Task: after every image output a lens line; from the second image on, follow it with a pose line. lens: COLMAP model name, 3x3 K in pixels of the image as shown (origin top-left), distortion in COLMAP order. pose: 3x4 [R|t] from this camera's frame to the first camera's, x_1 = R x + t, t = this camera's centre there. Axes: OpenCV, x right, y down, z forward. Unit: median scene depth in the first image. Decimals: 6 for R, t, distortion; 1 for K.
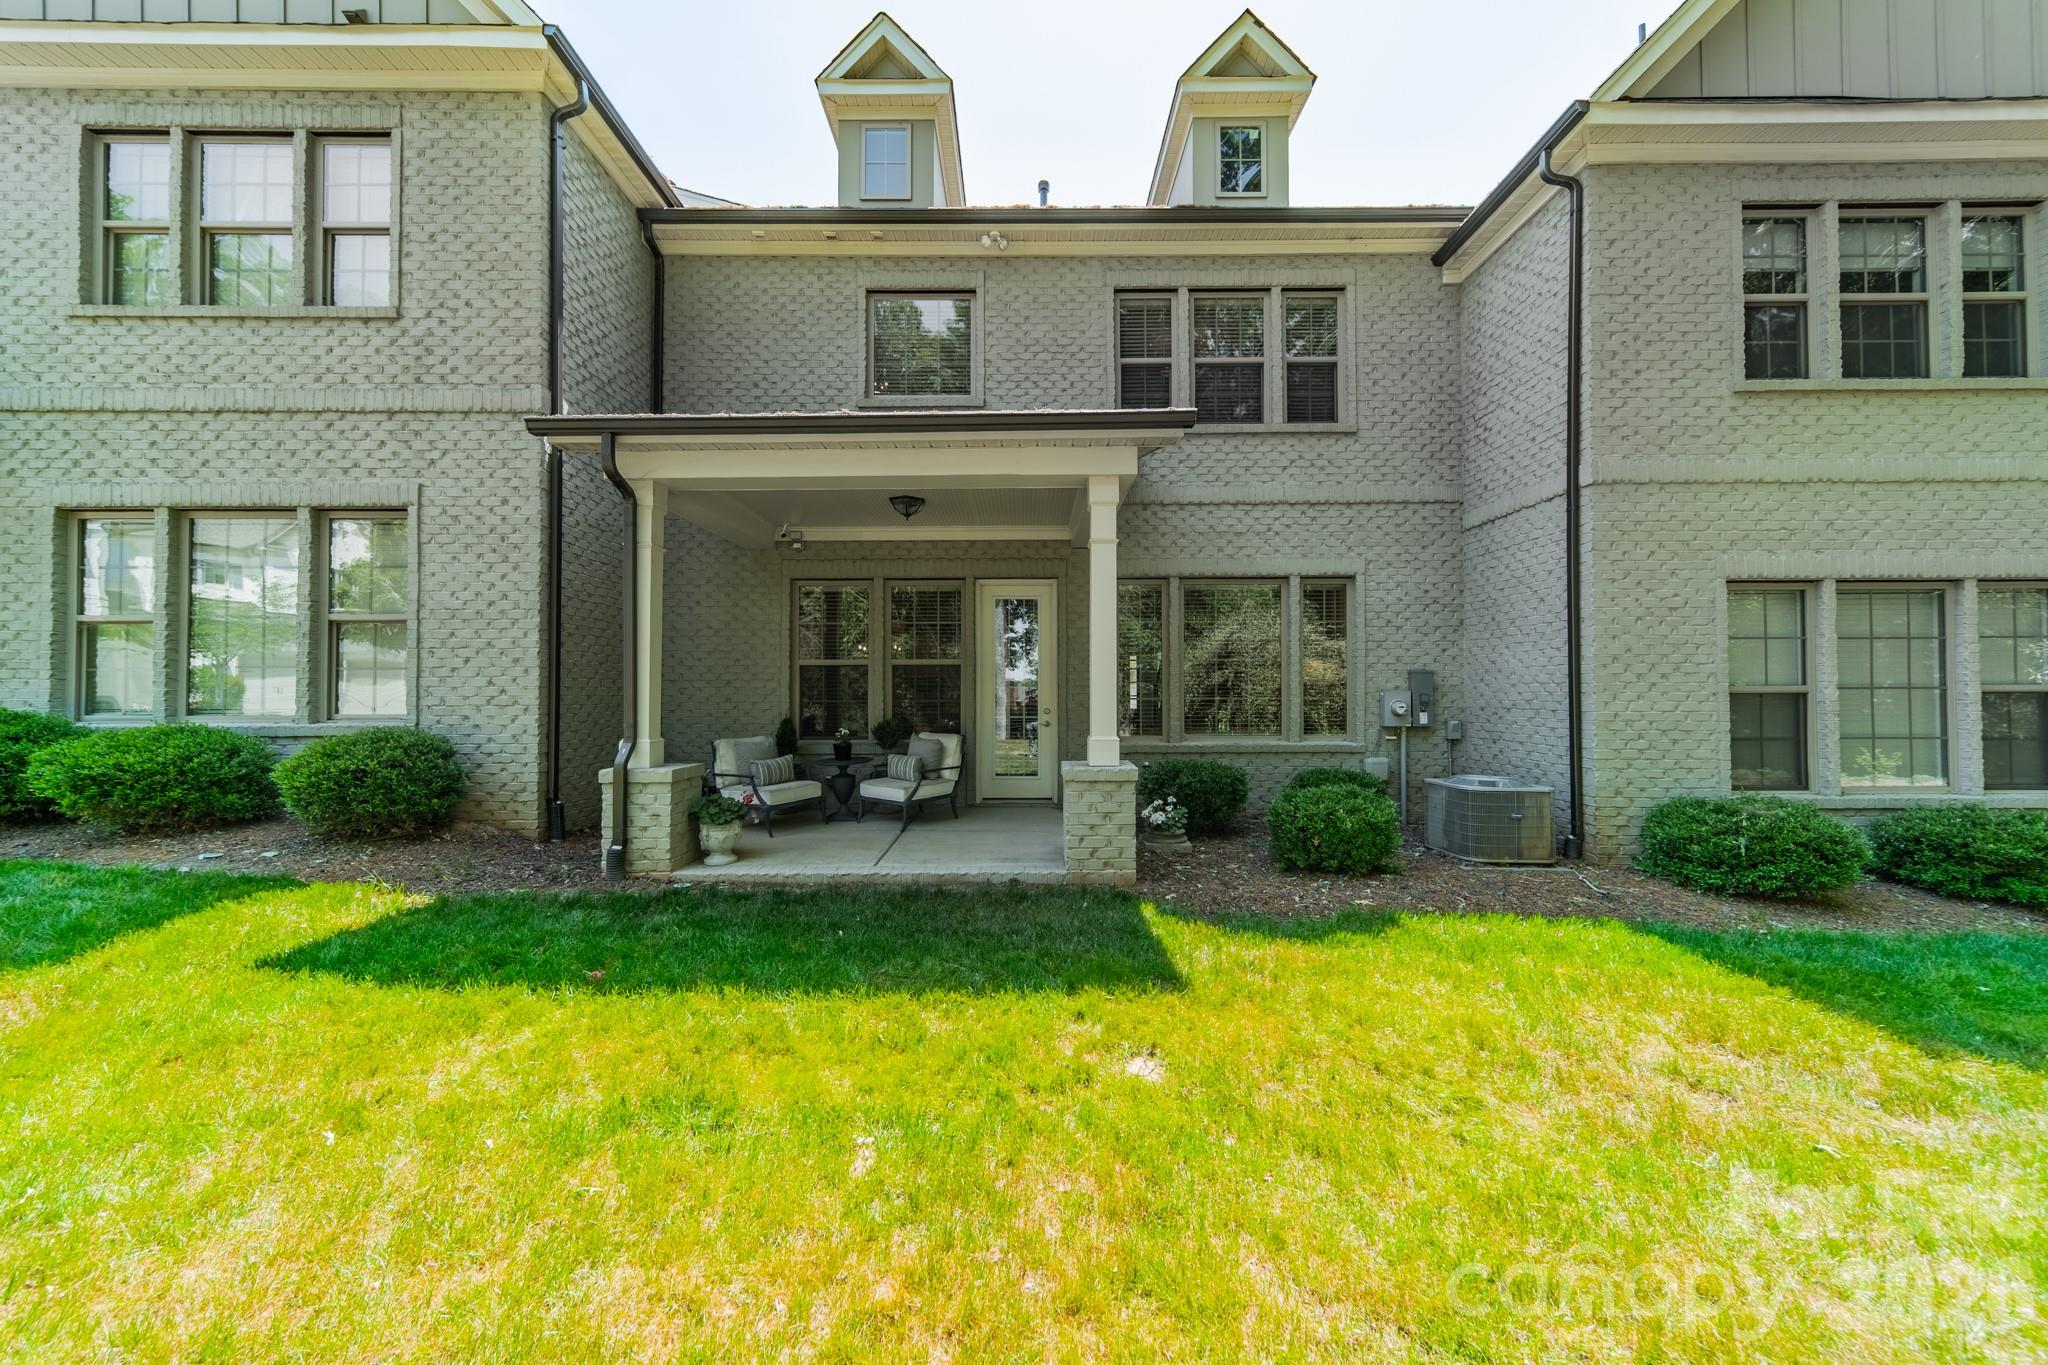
lens RADIAL K [[727.5, 0, 1022.5], [0, 727.5, 686.8], [0, 0, 1]] dist [0.006295, 0.000247]
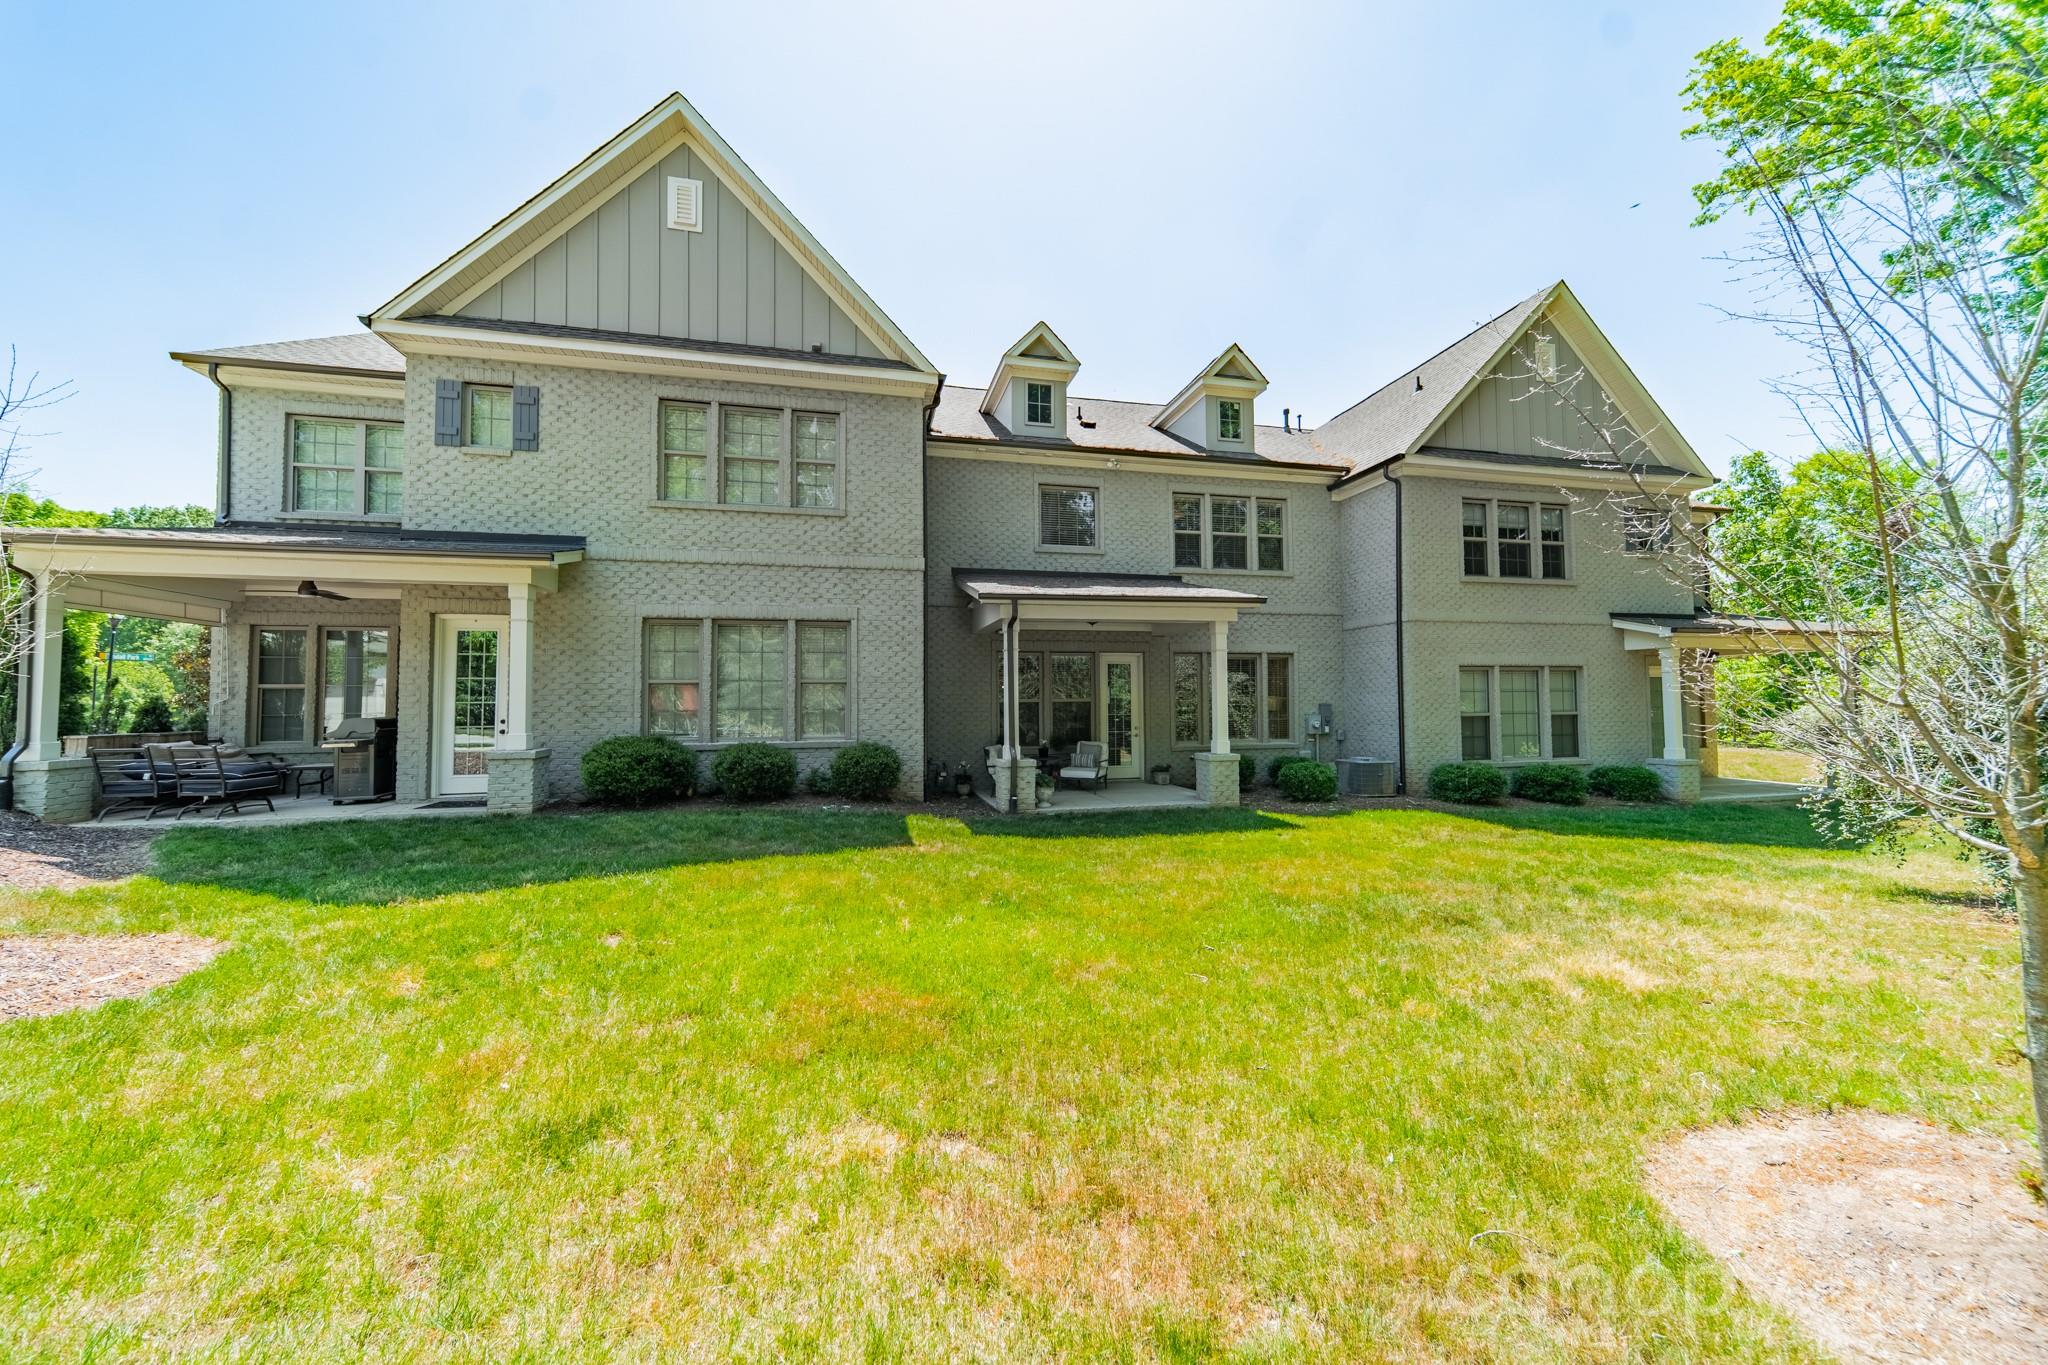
lens RADIAL K [[727.5, 0, 1024.0], [0, 727.5, 682.5], [0, 0, 1]] dist [0.006295, 0.000247]
pose [[0.973035, 0.001764, 0.230651, -0.833587], [0.002518, 0.999830, -0.018268, -0.057685], [-0.230644, 0.018356, 0.972865, -0.847619]]
